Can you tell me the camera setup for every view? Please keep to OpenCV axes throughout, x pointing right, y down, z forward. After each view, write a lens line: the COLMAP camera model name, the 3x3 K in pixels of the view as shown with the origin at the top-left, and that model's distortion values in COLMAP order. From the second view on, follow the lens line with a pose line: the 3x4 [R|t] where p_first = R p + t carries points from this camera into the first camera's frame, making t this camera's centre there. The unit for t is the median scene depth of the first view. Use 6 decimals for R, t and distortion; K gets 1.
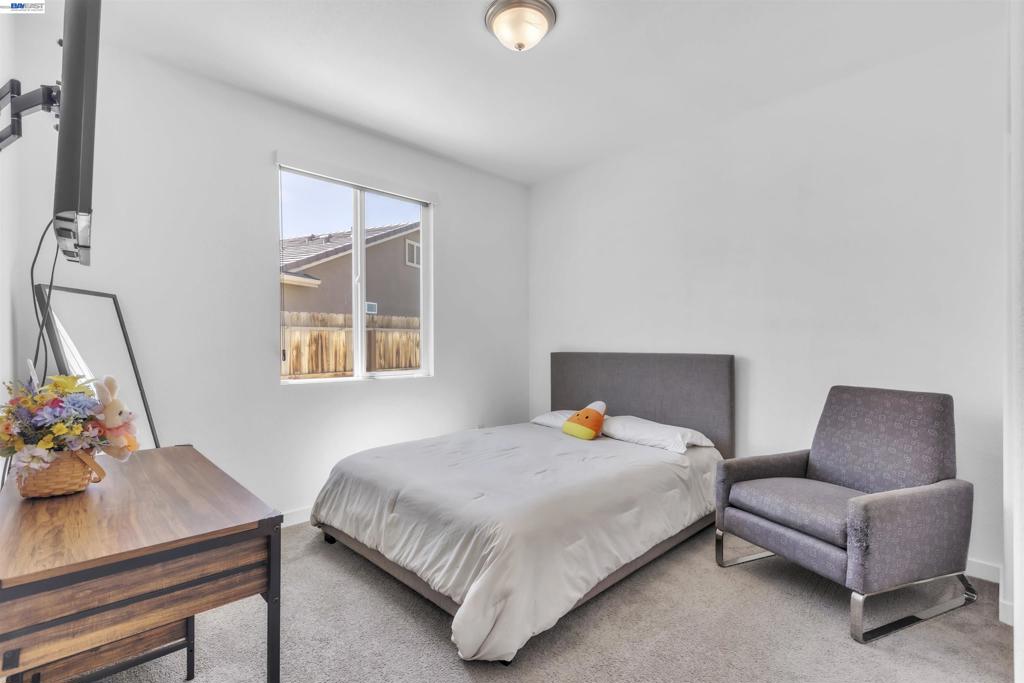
lens RADIAL K [[463.8, 0, 513.0], [0, 463.8, 344.6], [0, 0, 1]] dist [-0.002102, 0.000816]
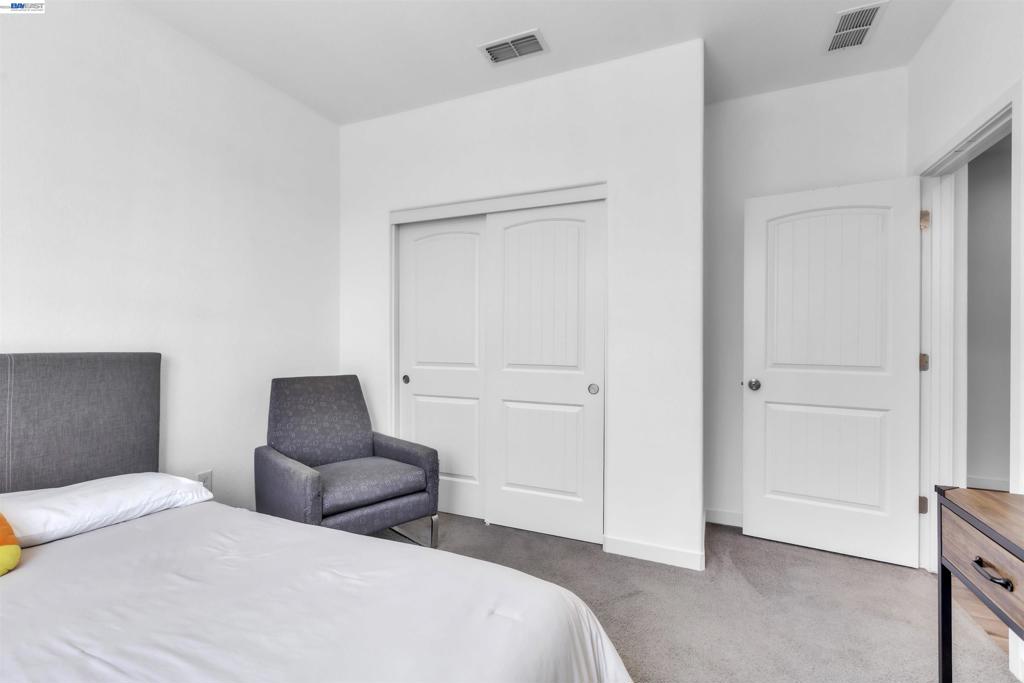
lens RADIAL K [[463.8, 0, 510.3], [0, 463.8, 334.3], [0, 0, 1]] dist [-0.002102, 0.000816]
pose [[-0.374316, 0.007364, 0.927272, -0.472781], [-0.009566, 0.999885, -0.011803, -0.001913], [-0.927252, -0.013288, -0.374202, 0.941560]]
